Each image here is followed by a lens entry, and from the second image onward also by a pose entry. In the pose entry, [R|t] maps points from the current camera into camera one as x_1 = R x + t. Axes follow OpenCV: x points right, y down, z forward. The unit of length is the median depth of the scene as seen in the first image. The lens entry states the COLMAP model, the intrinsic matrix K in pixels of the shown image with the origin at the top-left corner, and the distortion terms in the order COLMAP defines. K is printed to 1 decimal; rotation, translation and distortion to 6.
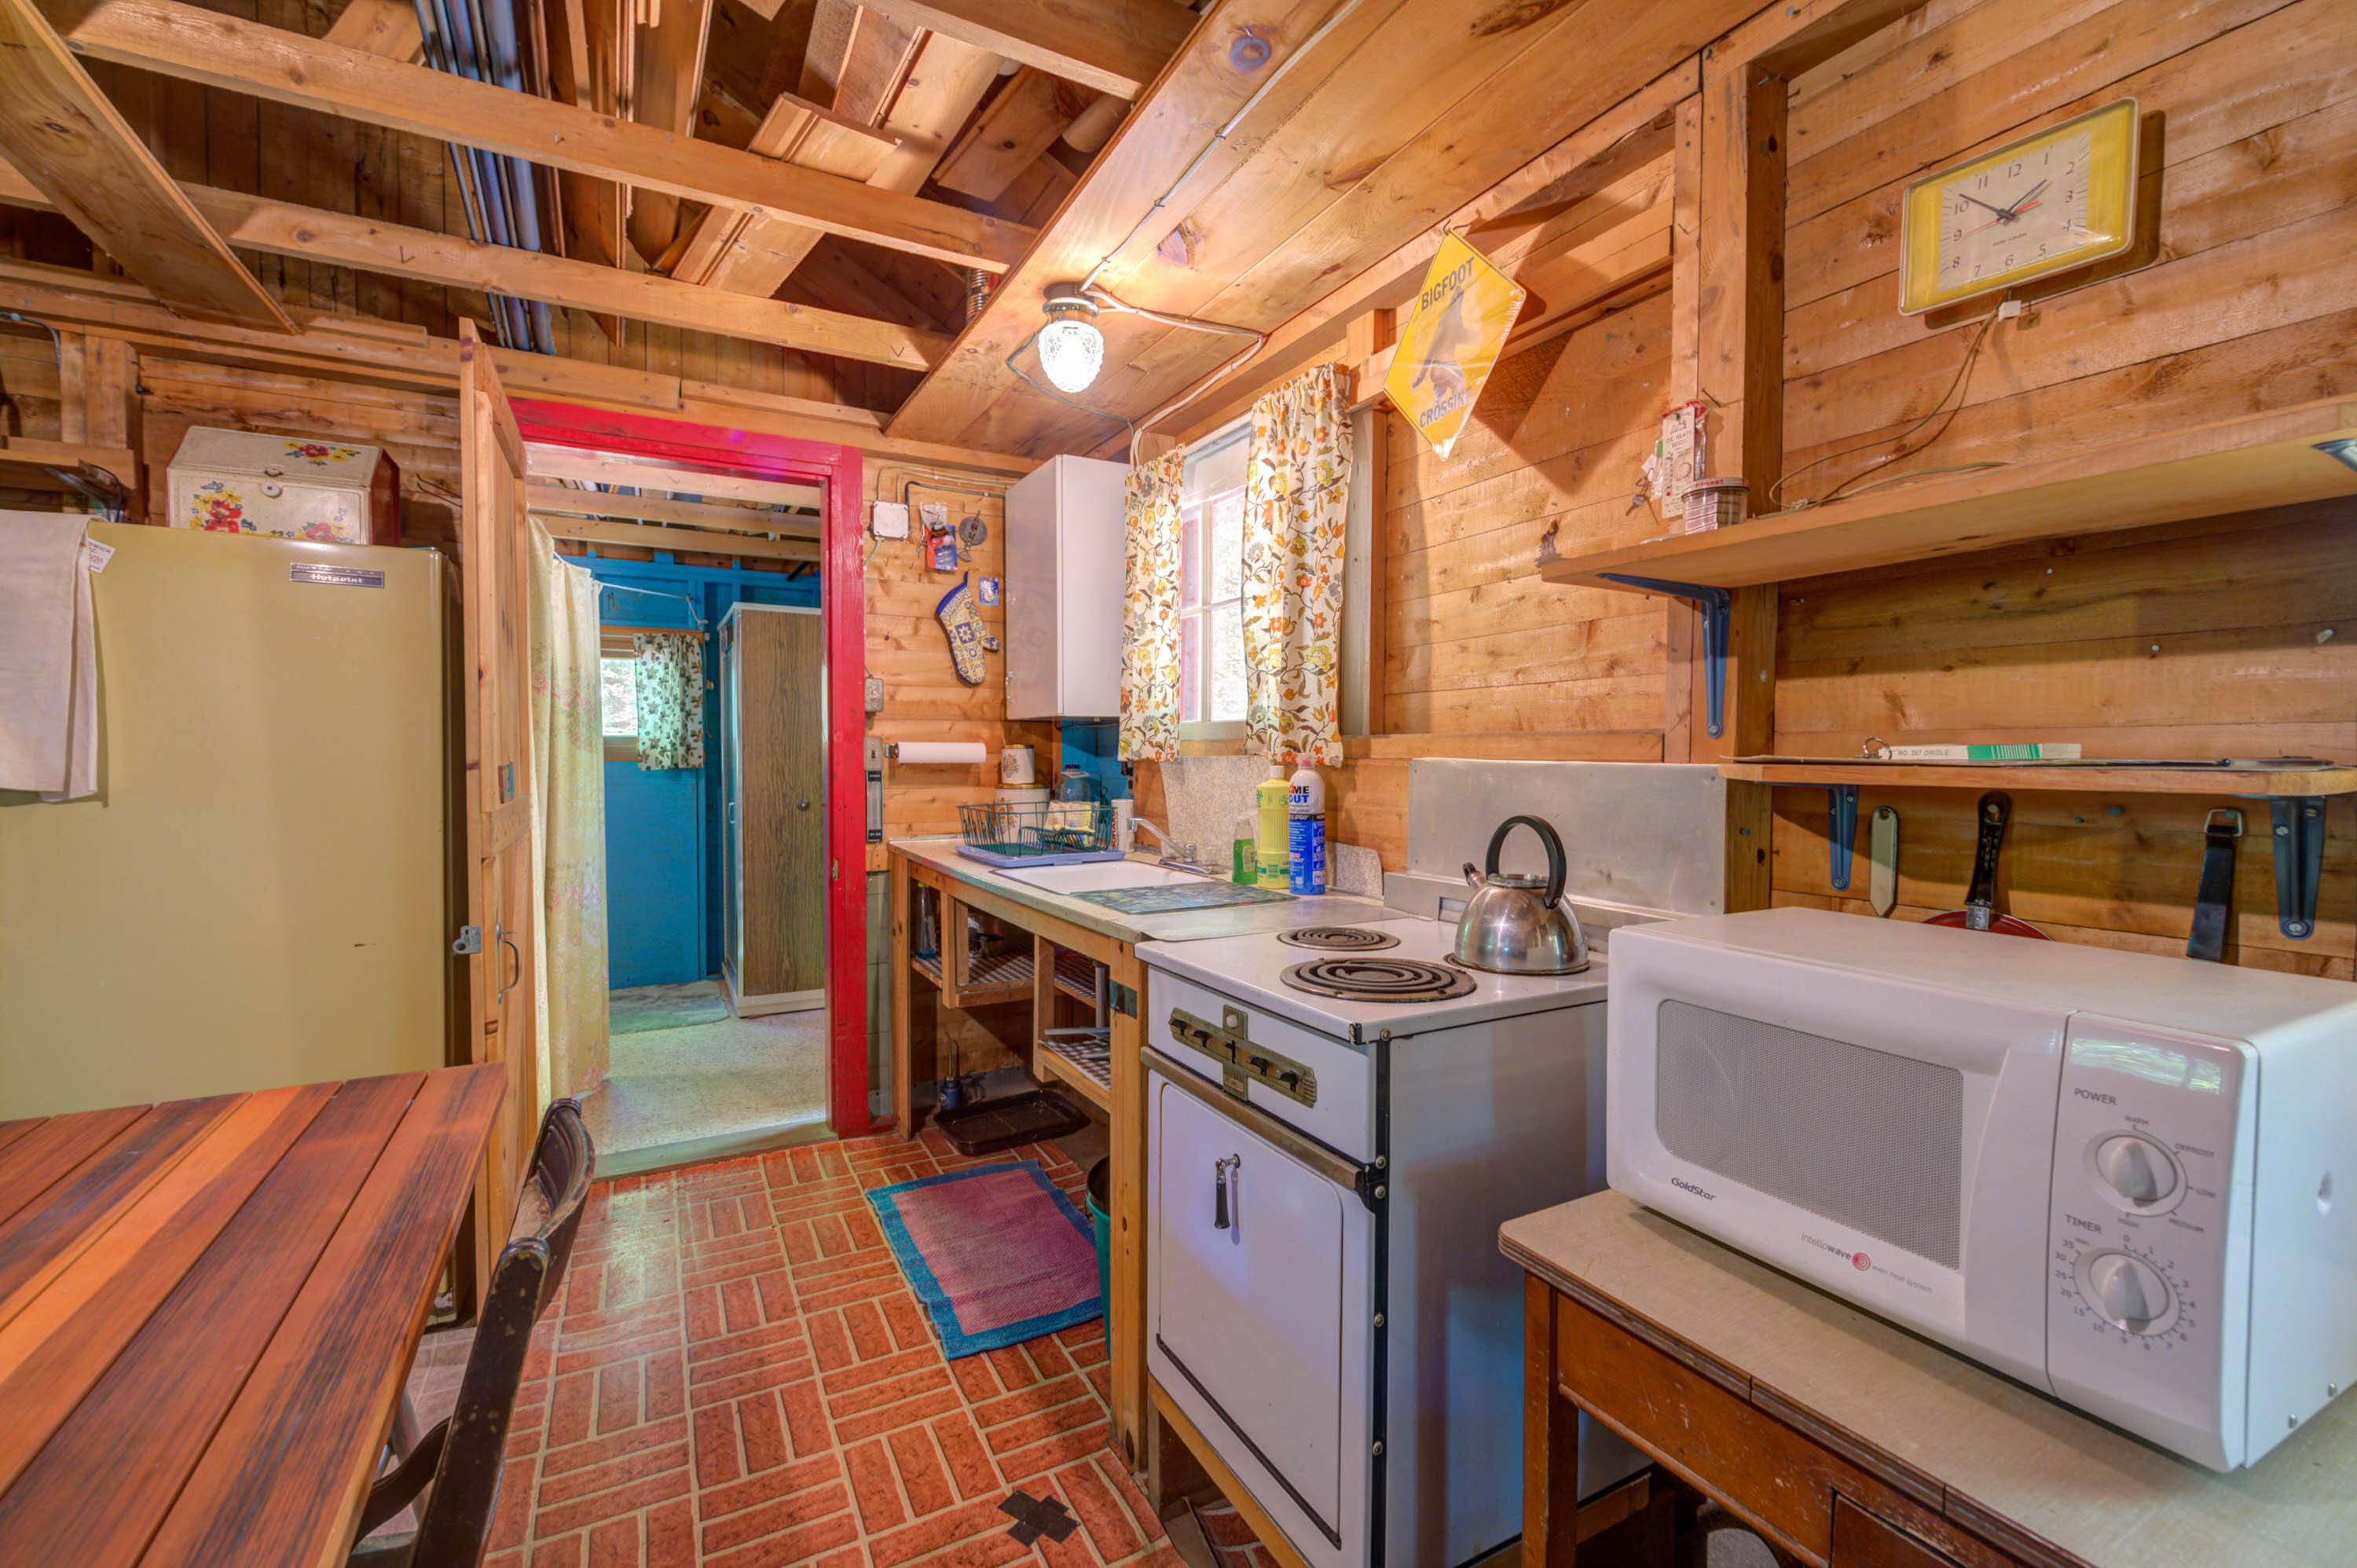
lens RADIAL K [[993.4, 0, 1183.5], [0, 993.4, 781.8], [0, 0, 1]] dist [0.000624, -0.001756]
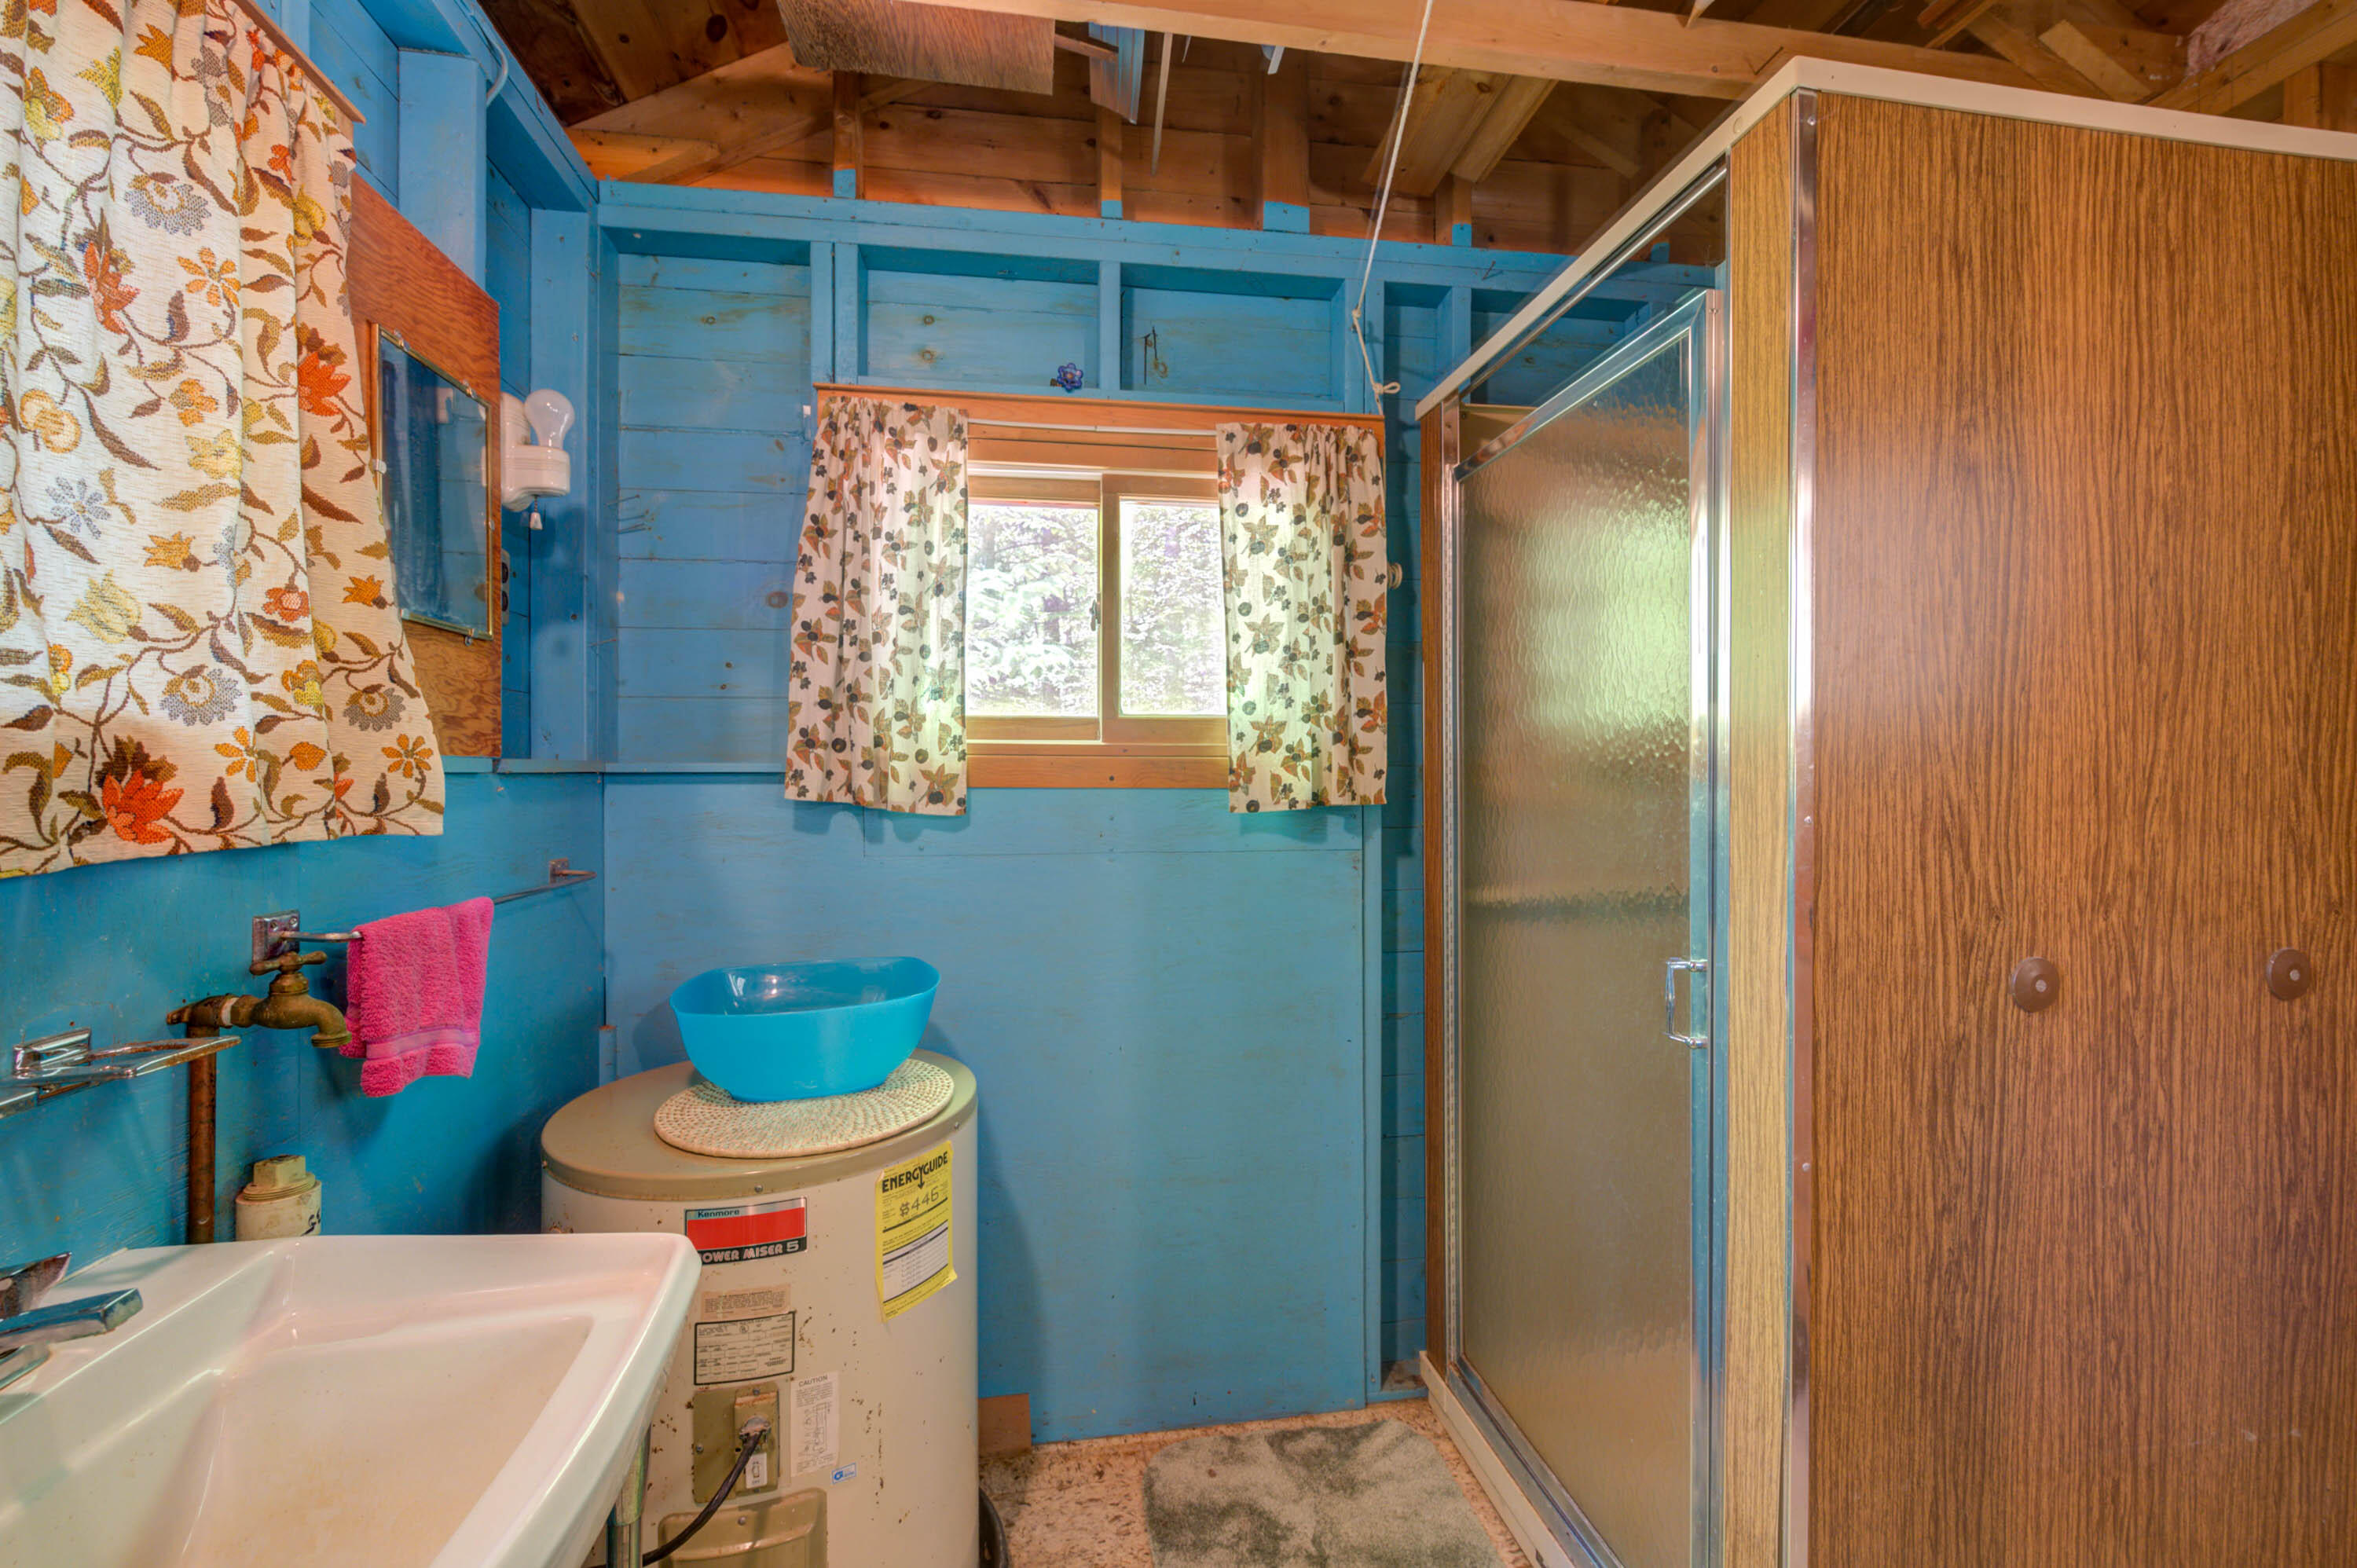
lens RADIAL K [[993.4, 0, 1186.1], [0, 993.4, 782.0], [0, 0, 1]] dist [0.000624, -0.001756]
pose [[0.944617, -0.003425, -0.328158, -0.814375], [-0.001923, 0.999871, -0.015970, -0.030593], [0.328170, 0.015717, 0.944488, 1.208710]]
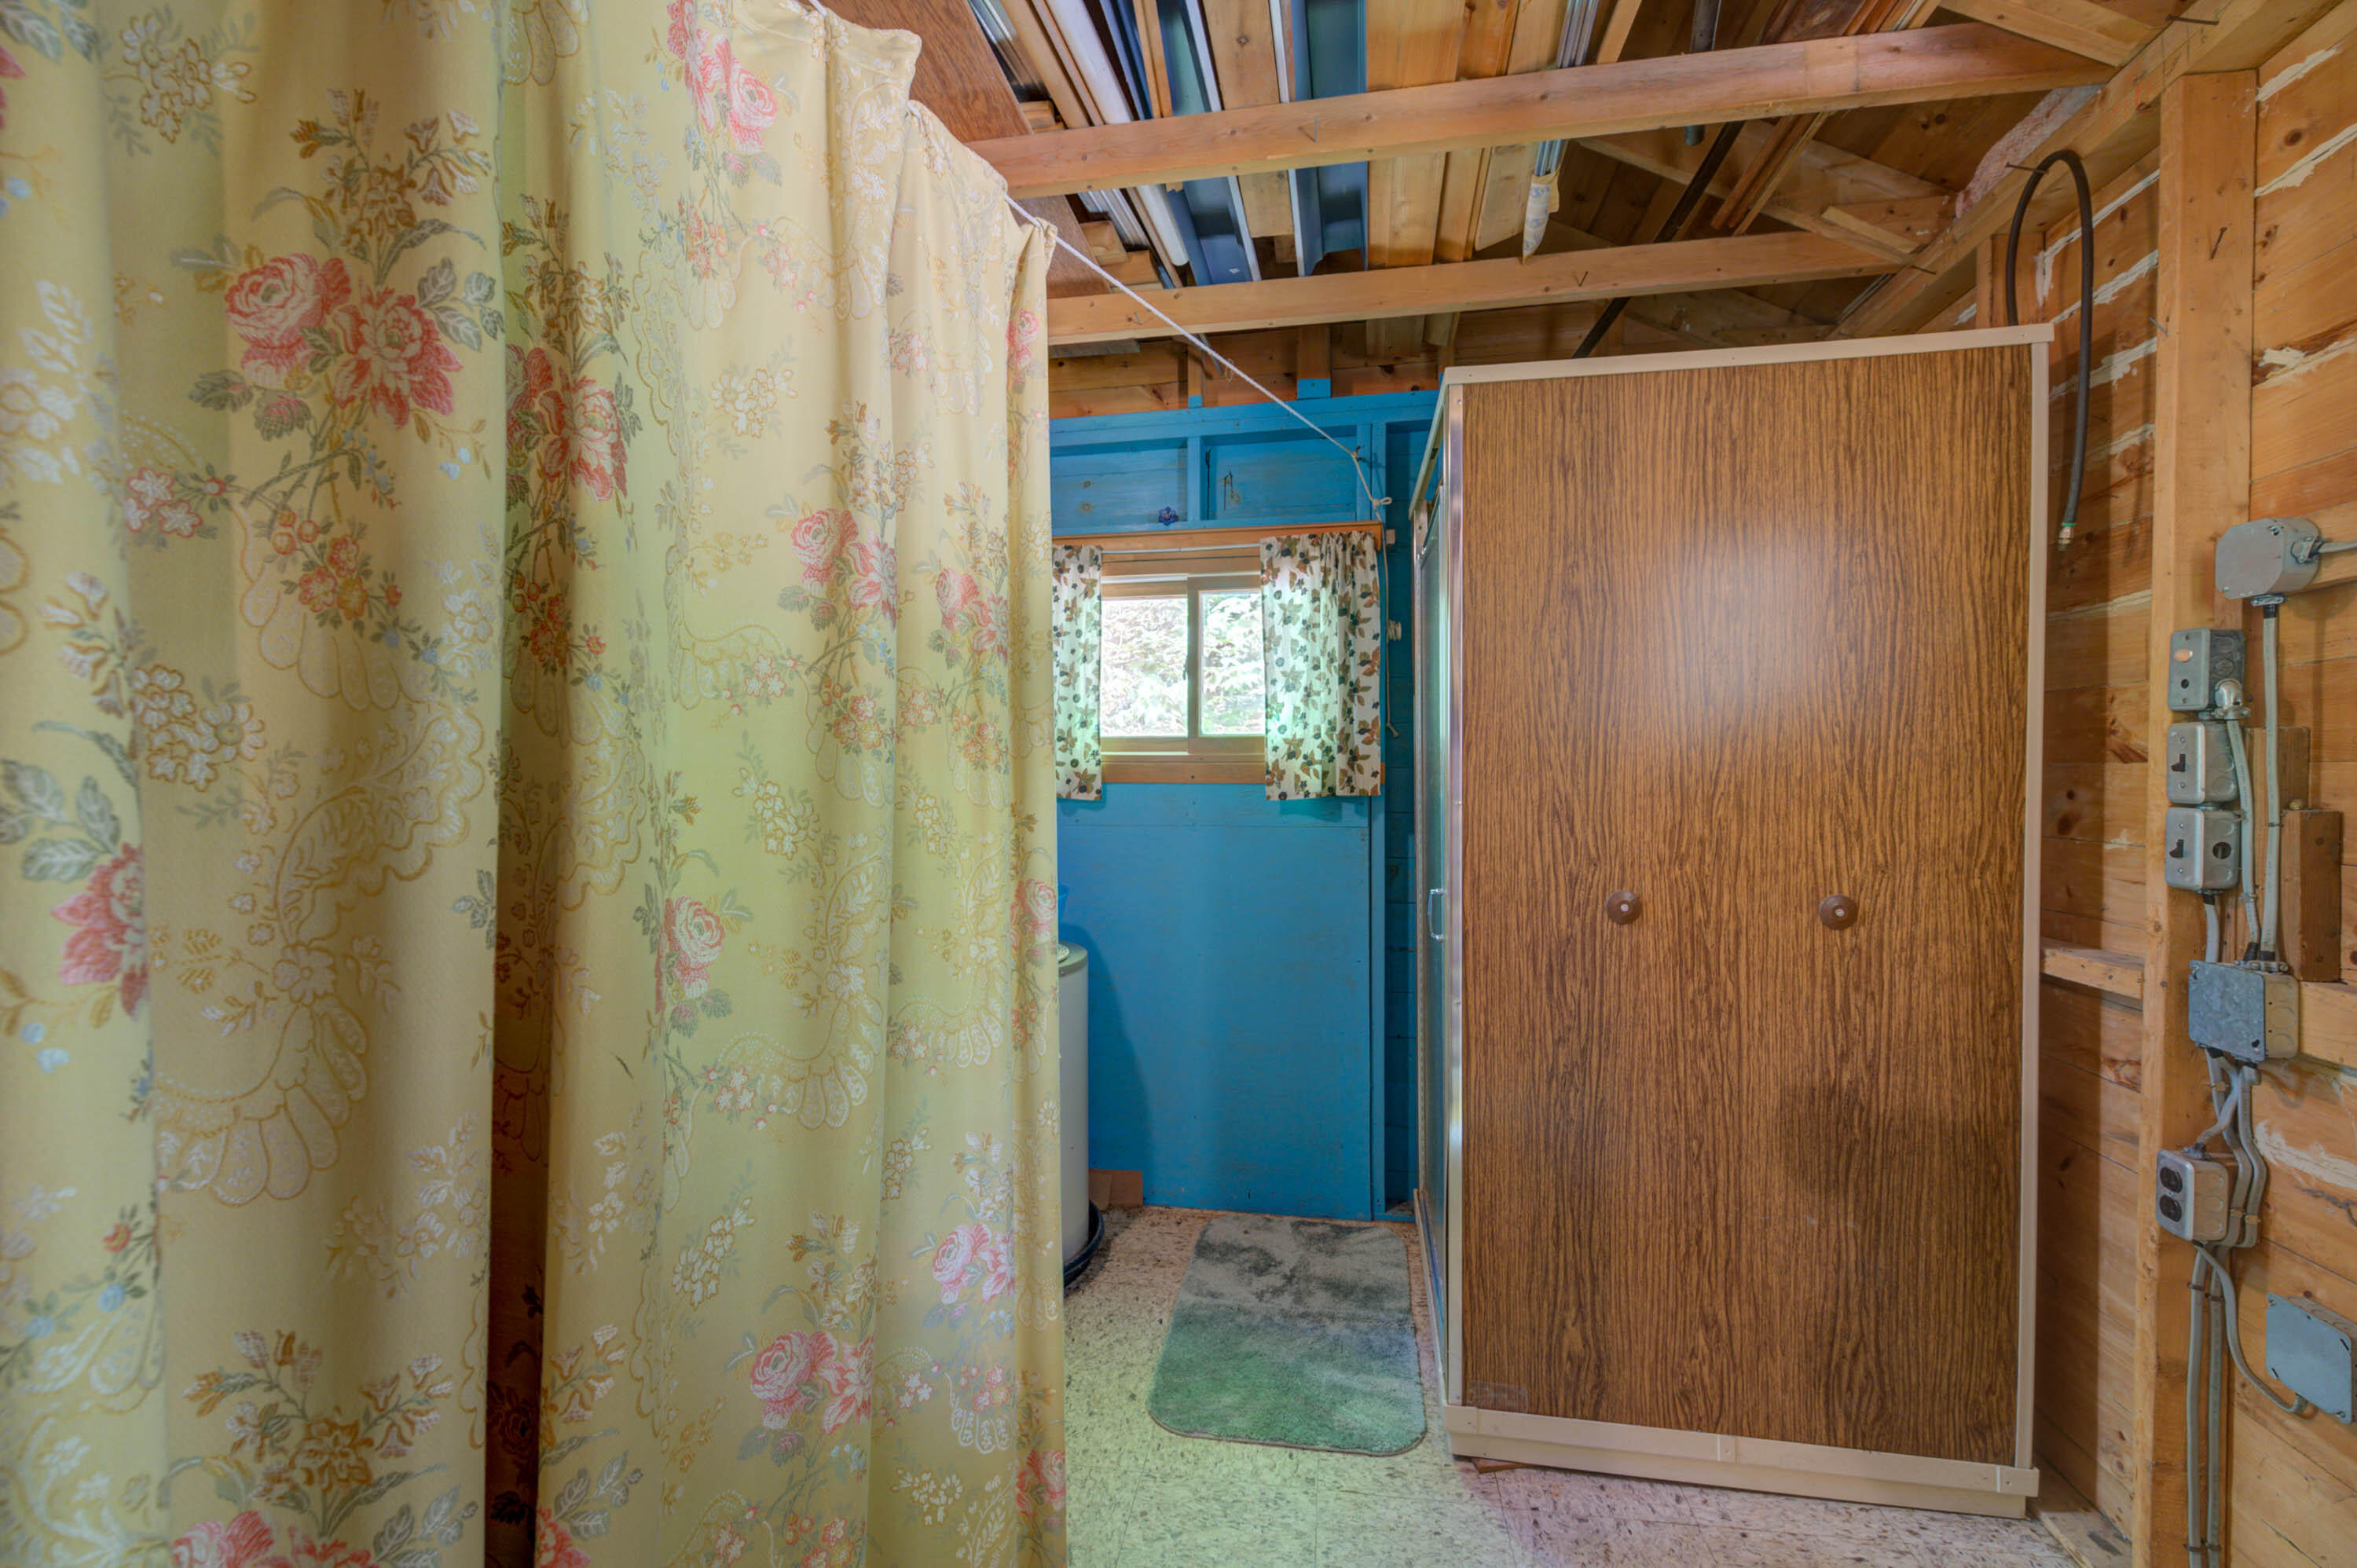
lens RADIAL K [[993.4, 0, 1173.7], [0, 993.4, 783.9], [0, 0, 1]] dist [0.000624, -0.001756]
pose [[0.778768, 0.002639, -0.627307, -0.471923], [-0.008264, 0.999948, -0.006052, -0.030136], [0.627258, 0.009897, 0.778749, 1.025152]]
